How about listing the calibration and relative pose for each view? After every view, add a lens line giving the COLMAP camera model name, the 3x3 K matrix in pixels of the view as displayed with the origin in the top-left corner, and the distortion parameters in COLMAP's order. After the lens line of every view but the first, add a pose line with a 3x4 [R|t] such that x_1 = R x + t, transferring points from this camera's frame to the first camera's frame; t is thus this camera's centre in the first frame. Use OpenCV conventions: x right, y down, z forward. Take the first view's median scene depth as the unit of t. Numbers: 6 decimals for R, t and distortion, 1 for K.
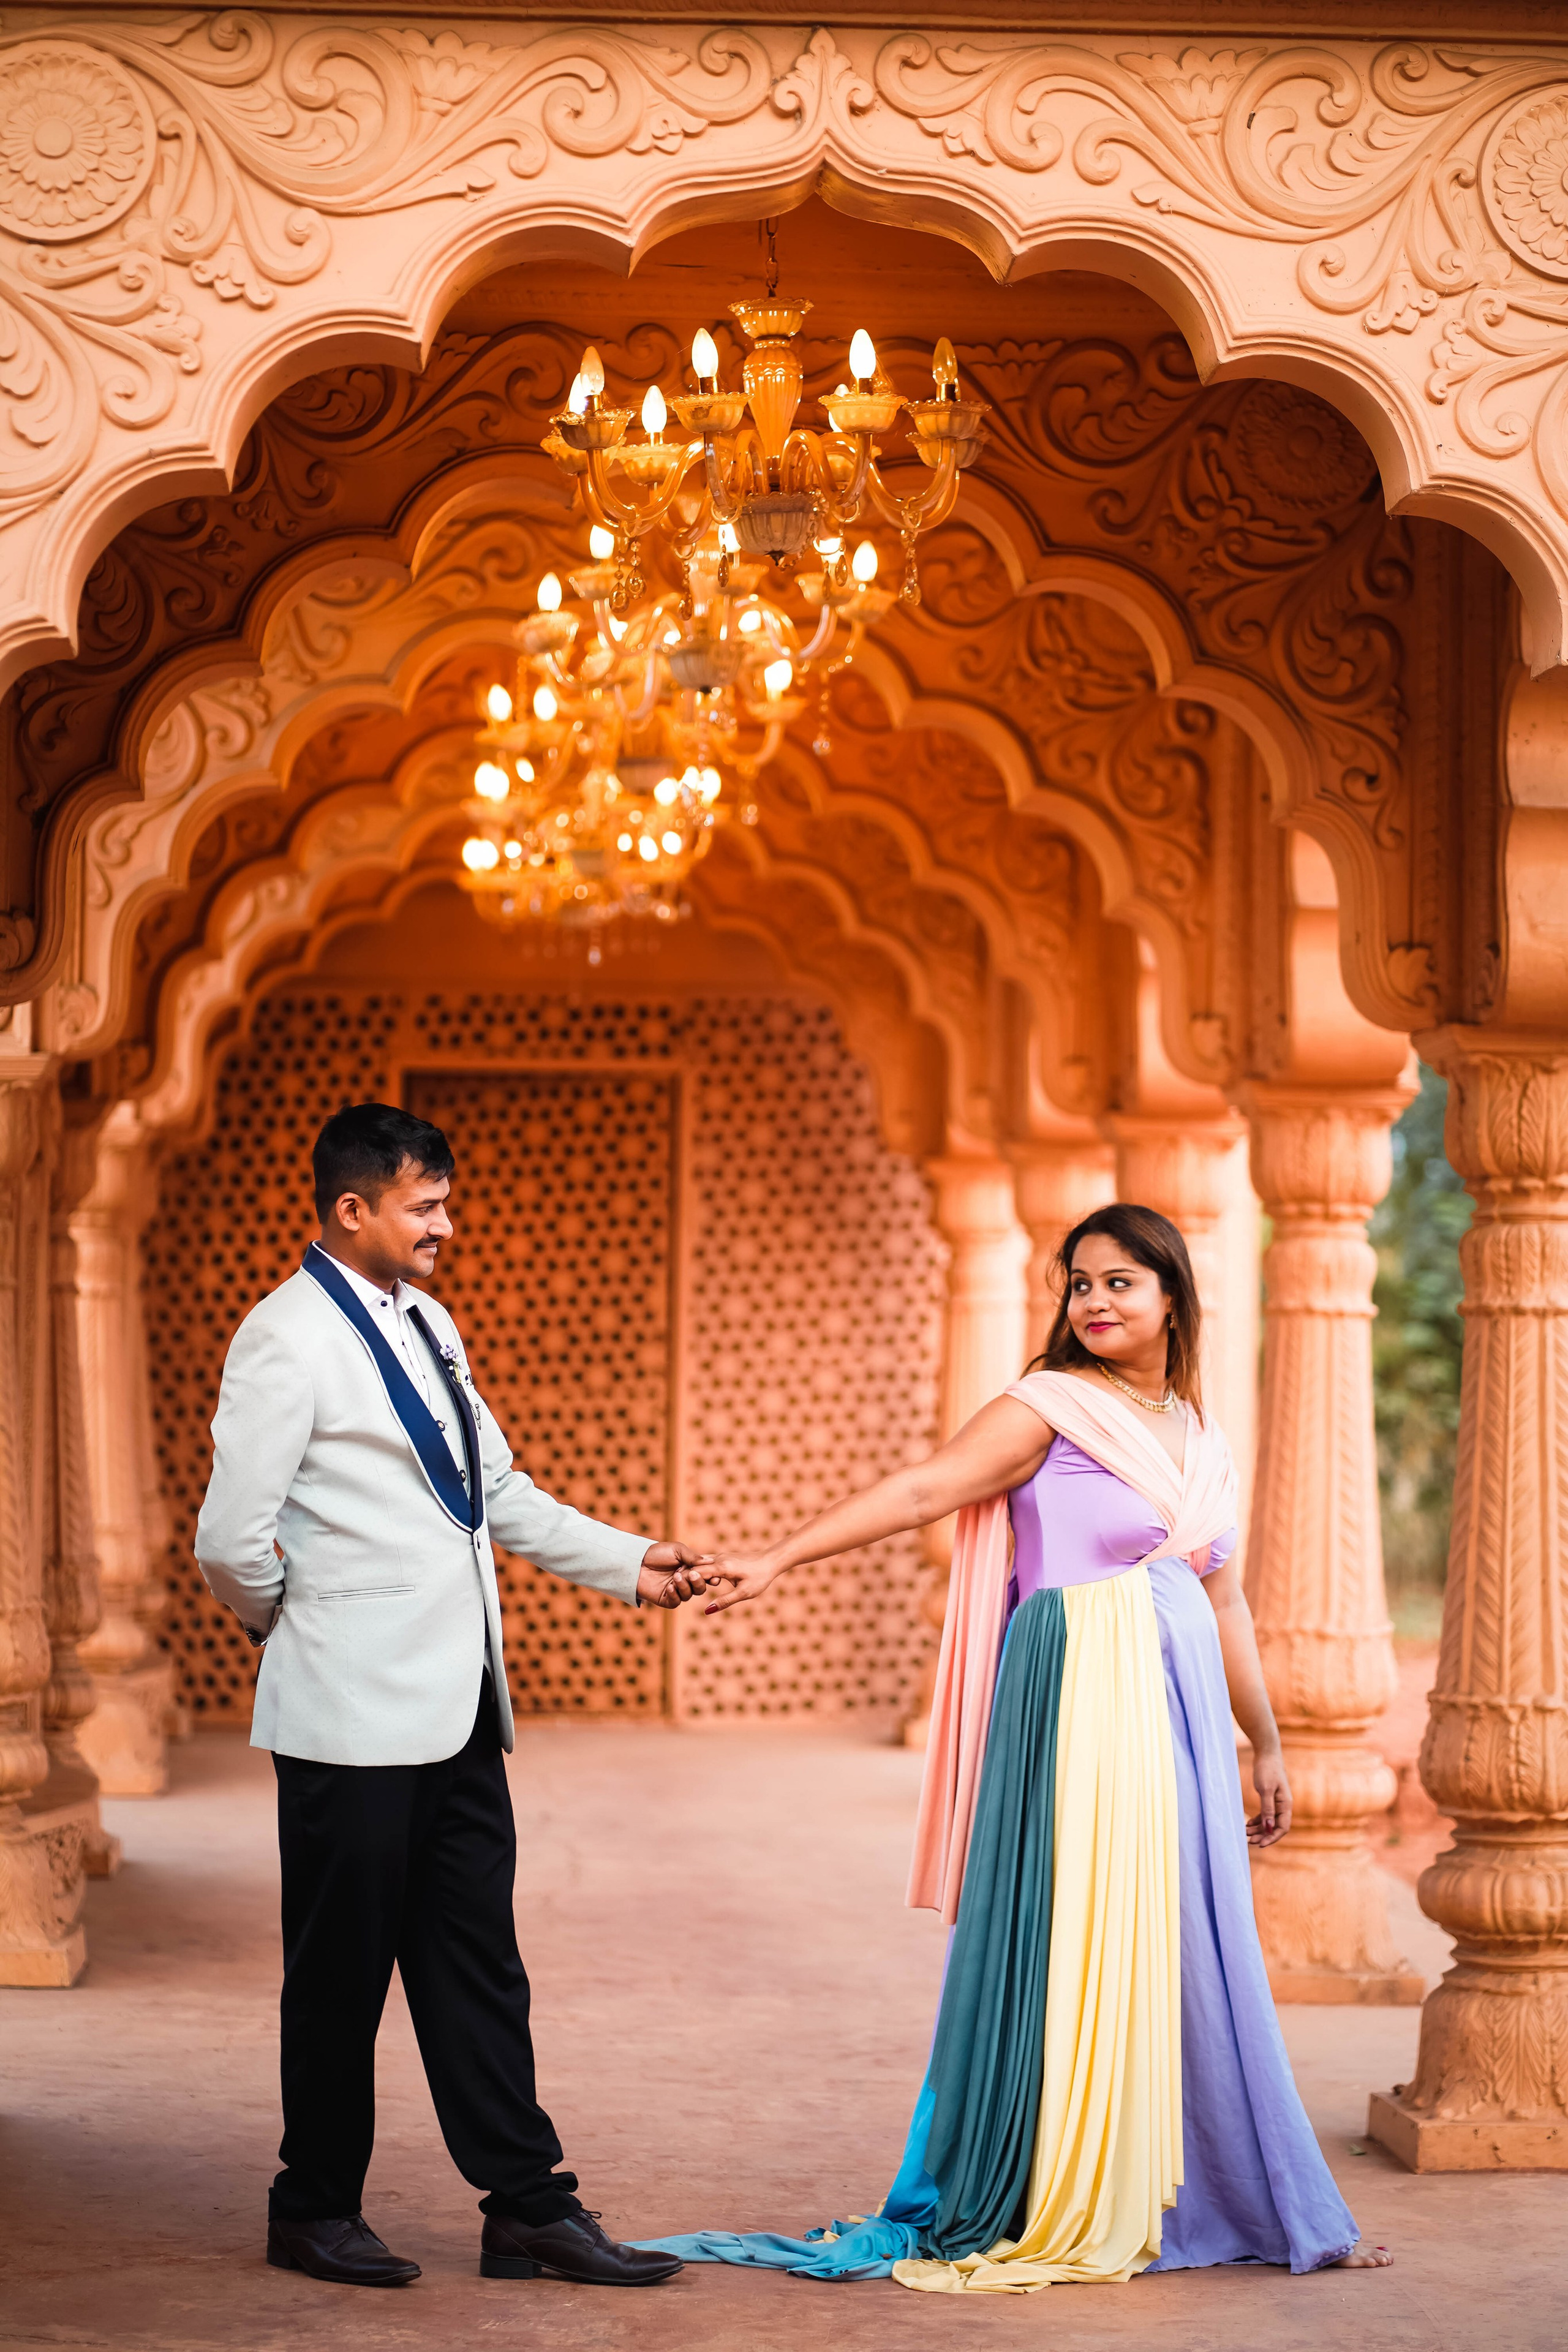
lens RADIAL K [[5807.3, 0, 784.0], [0, 5807.3, 1176.0], [0, 0, 1]] dist [-0.020179, 0.093794]
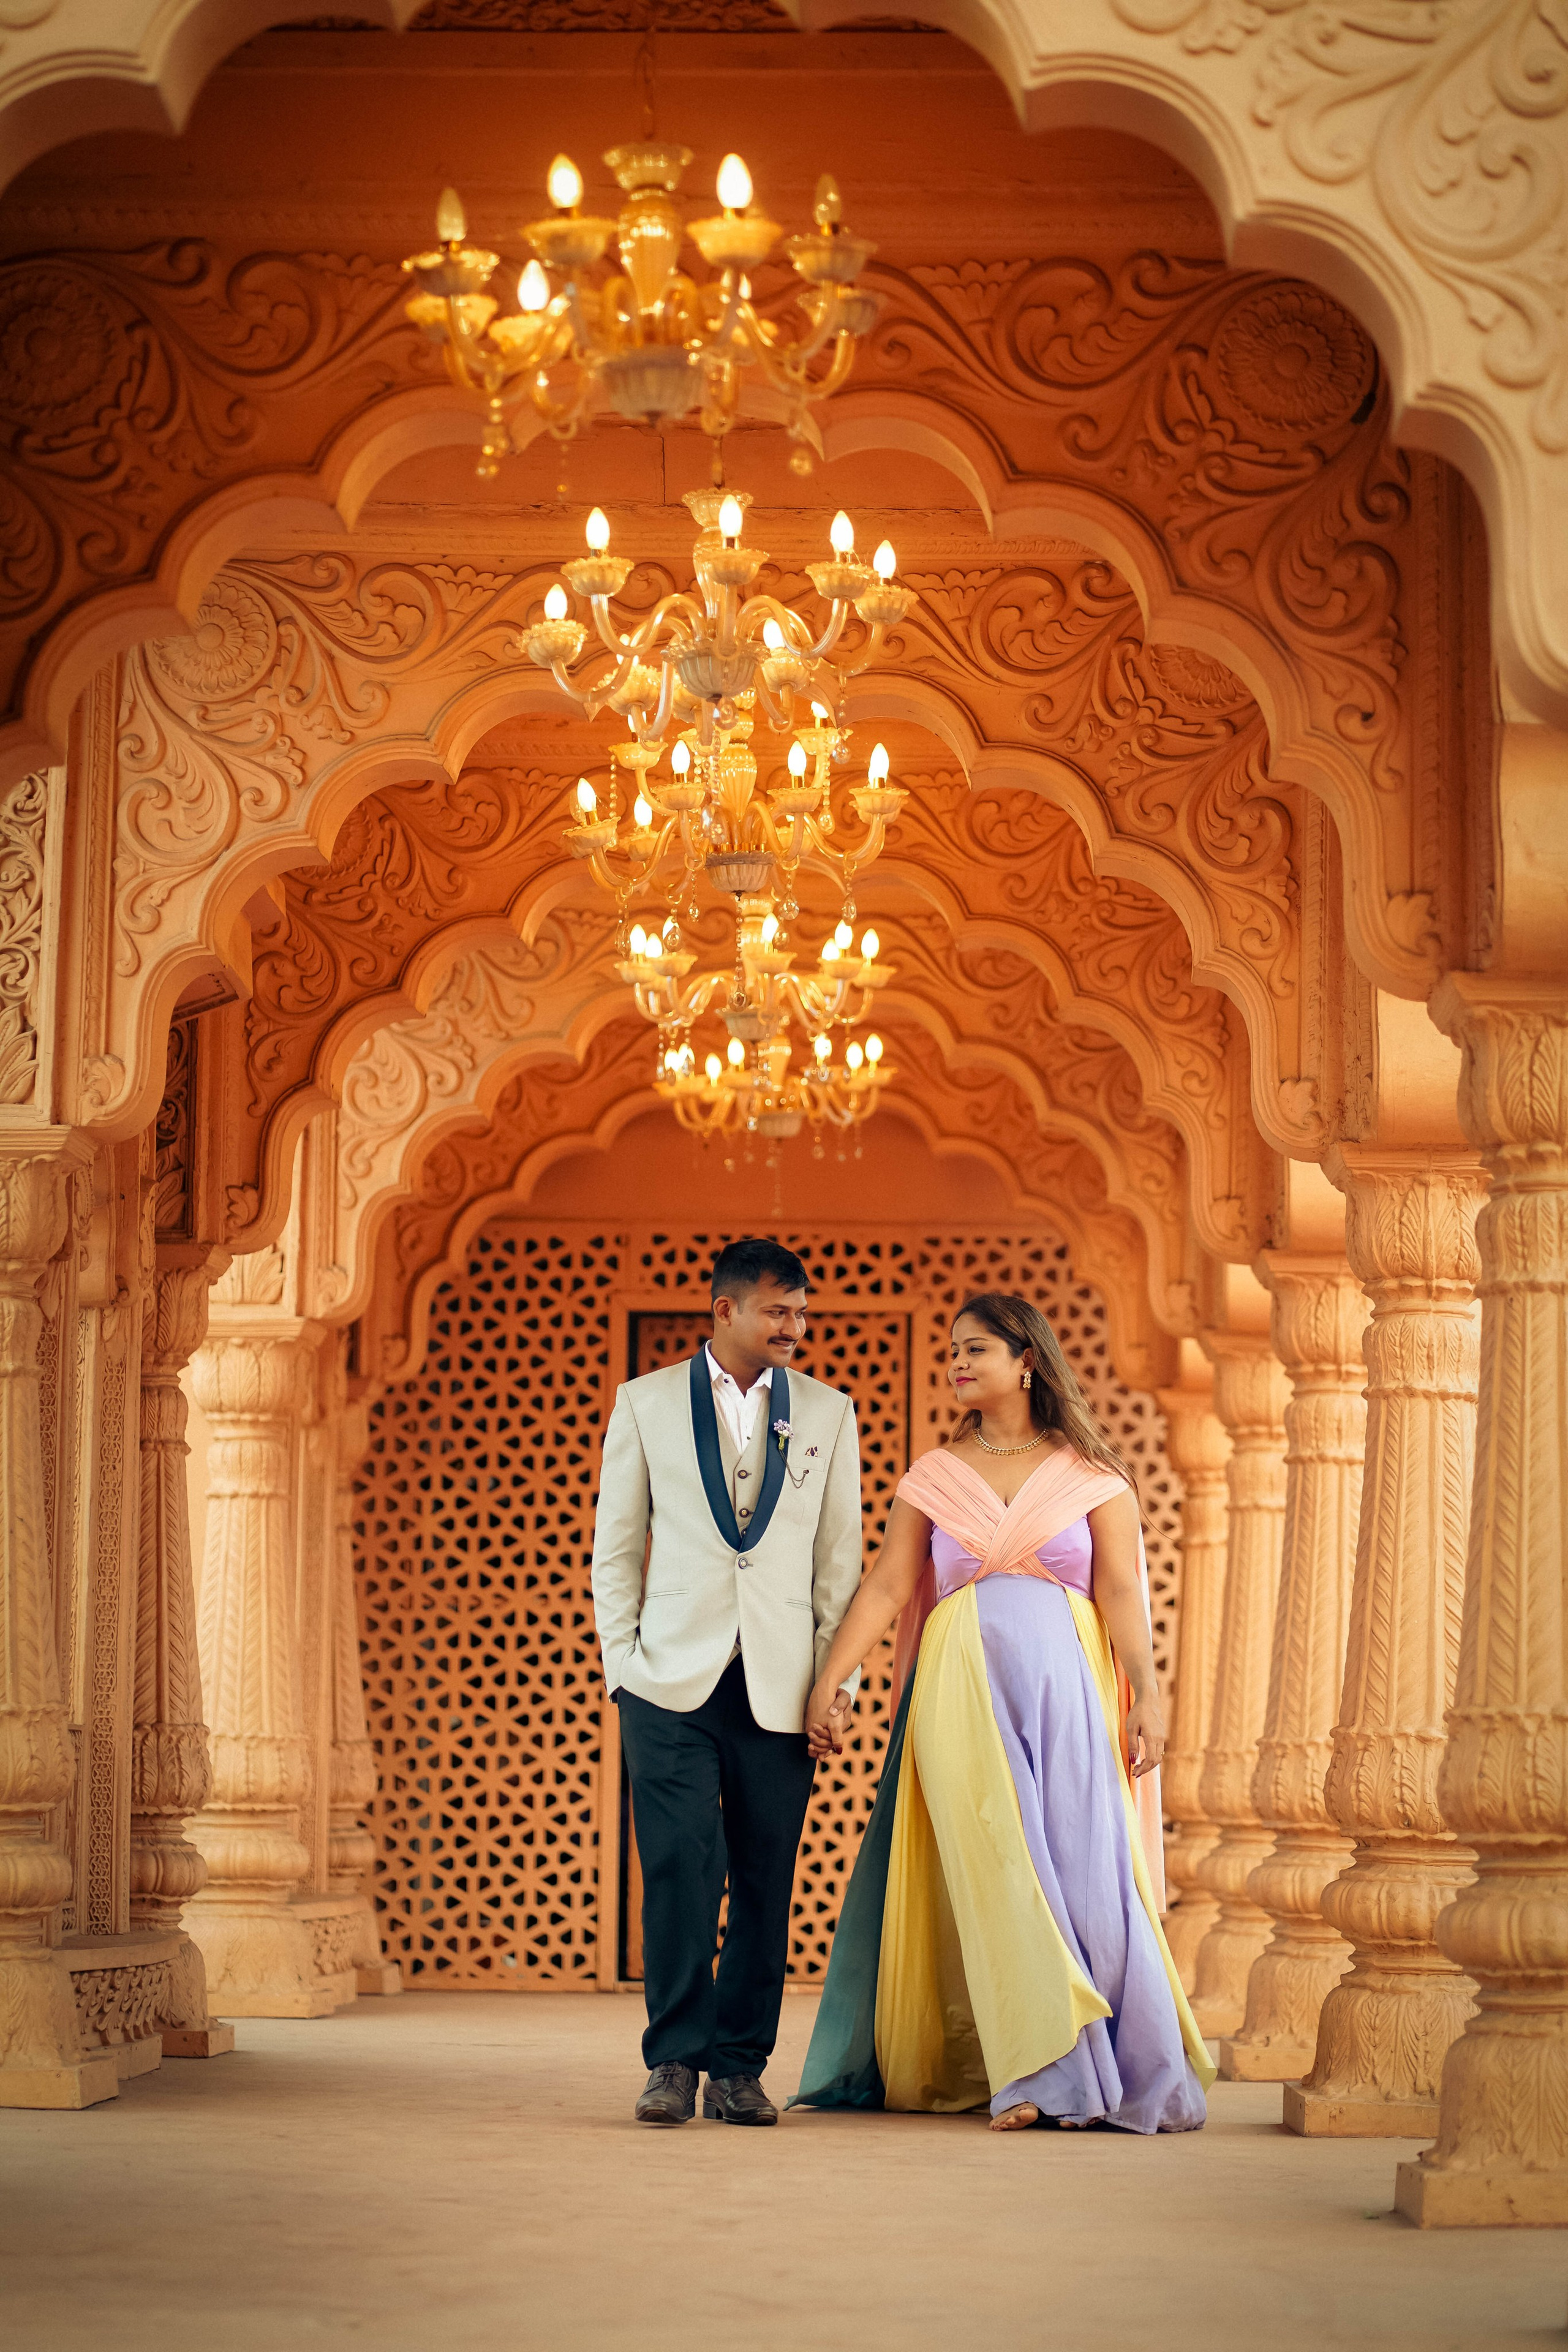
lens RADIAL K [[5751.6, 0, 784.0], [0, 5751.6, 1176.0], [0, 0, 1]] dist [-0.010875, -1.262145]
pose [[0.995621, -0.011286, -0.092801, 0.092851], [0.002770, 0.995811, -0.091396, 0.088220], [0.093444, 0.090739, 0.991481, 0.089080]]
